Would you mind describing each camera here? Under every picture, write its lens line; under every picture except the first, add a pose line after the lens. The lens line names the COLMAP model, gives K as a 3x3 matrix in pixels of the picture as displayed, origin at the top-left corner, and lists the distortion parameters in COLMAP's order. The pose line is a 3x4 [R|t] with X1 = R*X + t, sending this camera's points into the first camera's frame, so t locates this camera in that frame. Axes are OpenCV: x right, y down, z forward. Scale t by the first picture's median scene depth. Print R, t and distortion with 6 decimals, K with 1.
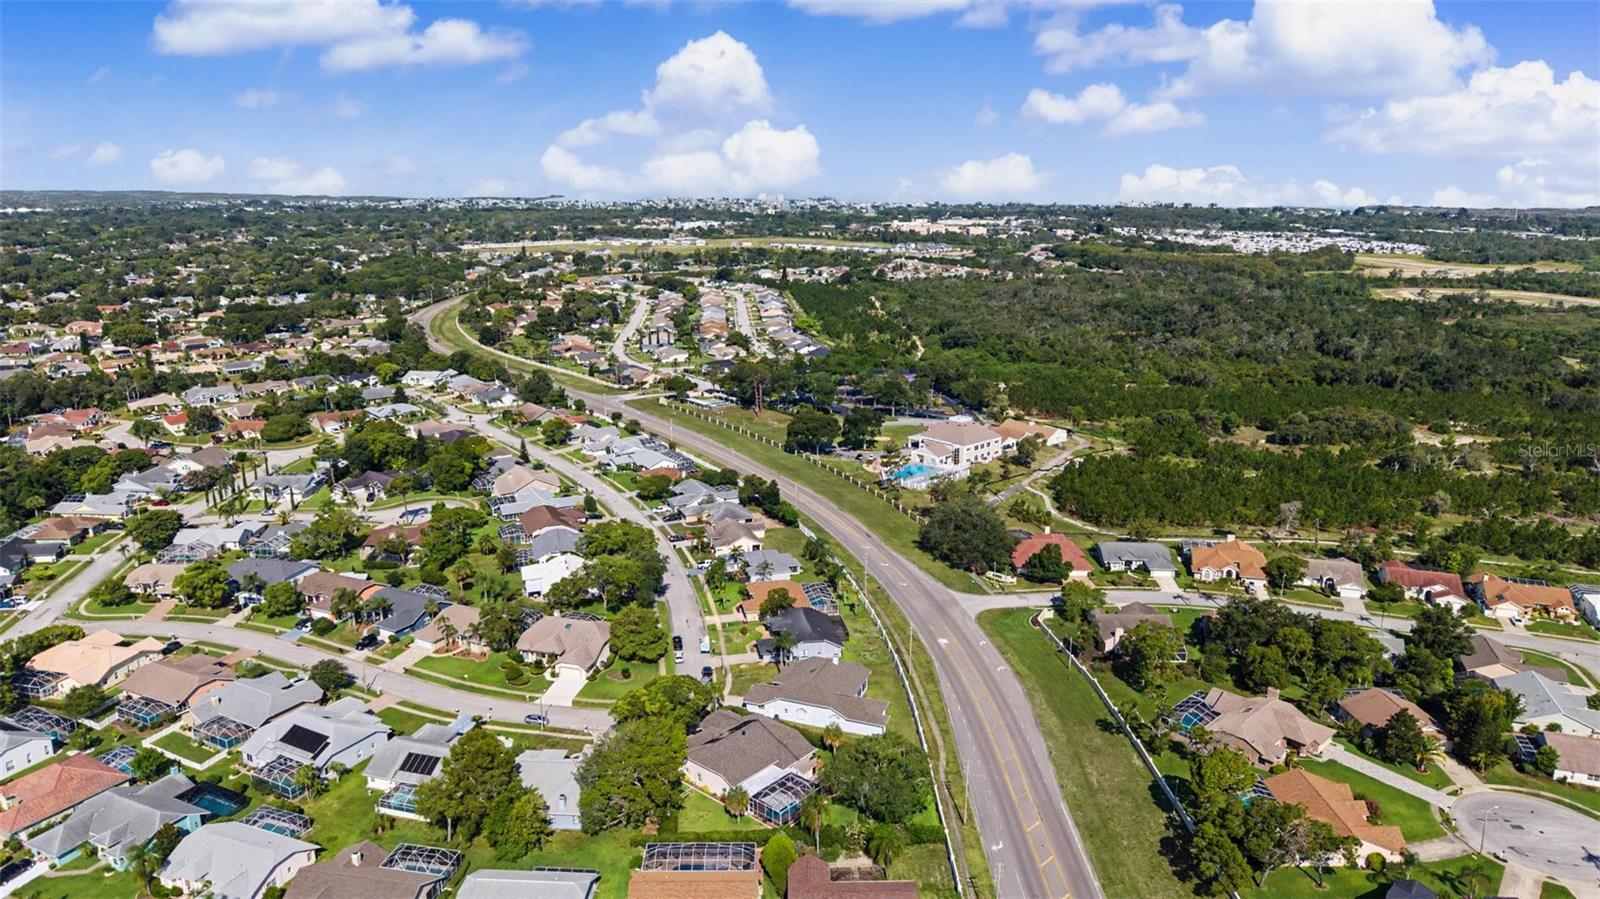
lens RADIAL K [[1071.1, 0, 812.0], [0, 1071.1, 412.2], [0, 0, 1]] dist [0.014570, -0.003260]
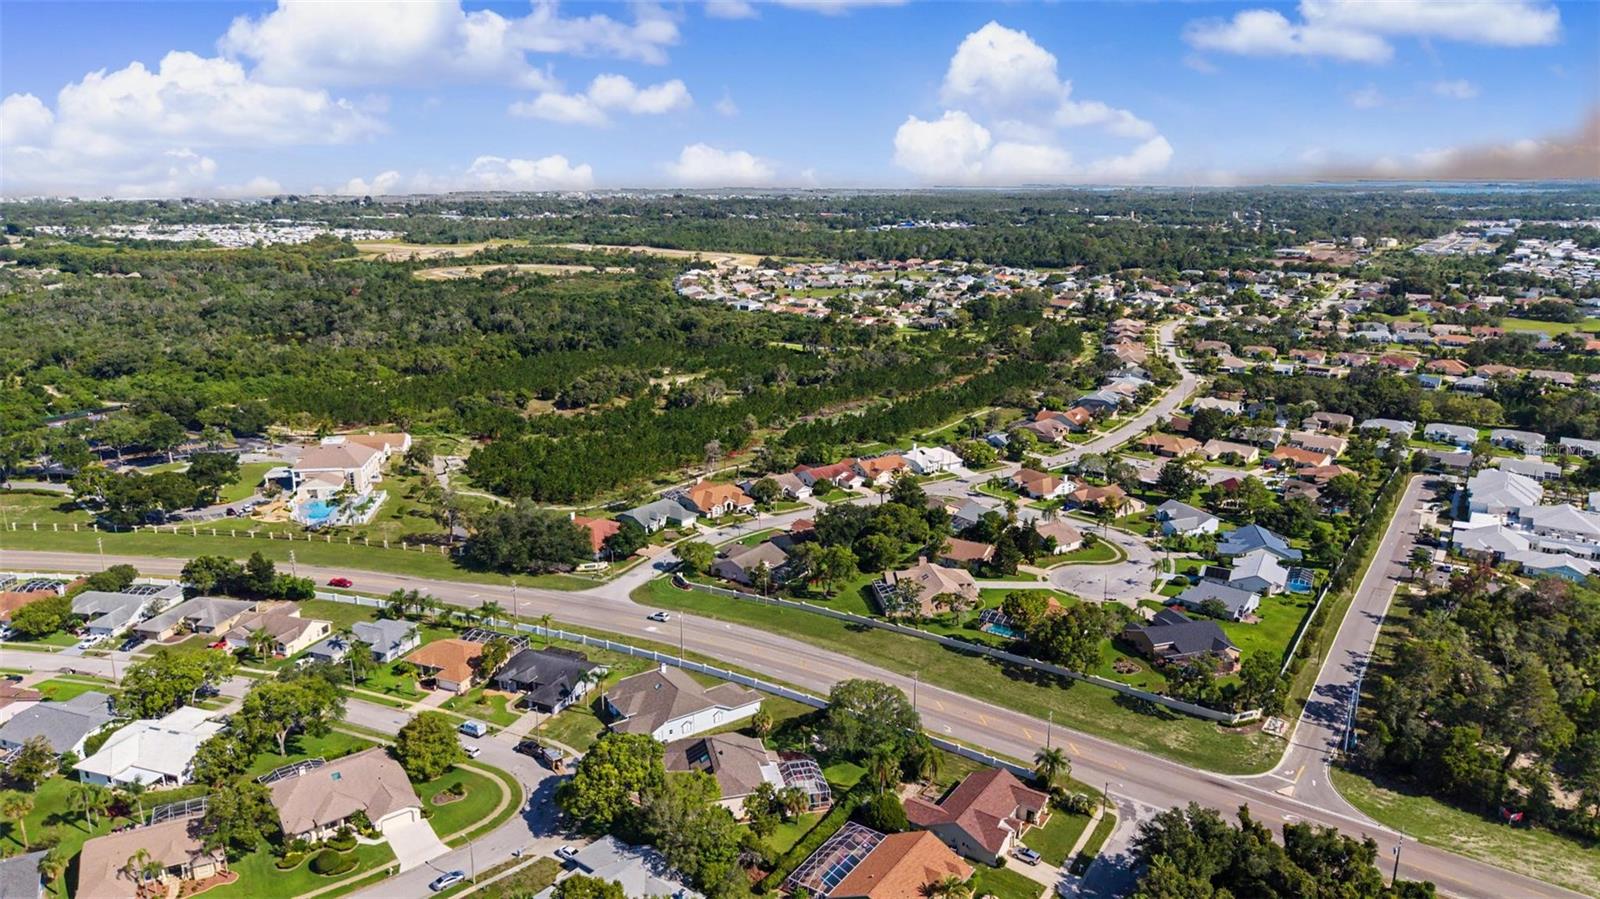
lens RADIAL K [[1071.1, 0, 812.0], [0, 1071.1, 412.2], [0, 0, 1]] dist [0.014570, -0.003260]
pose [[0.578858, -0.181454, 0.794983, -0.259944], [0.174456, 0.979912, 0.096635, -0.025896], [-0.796548, 0.082751, 0.598886, 0.125535]]
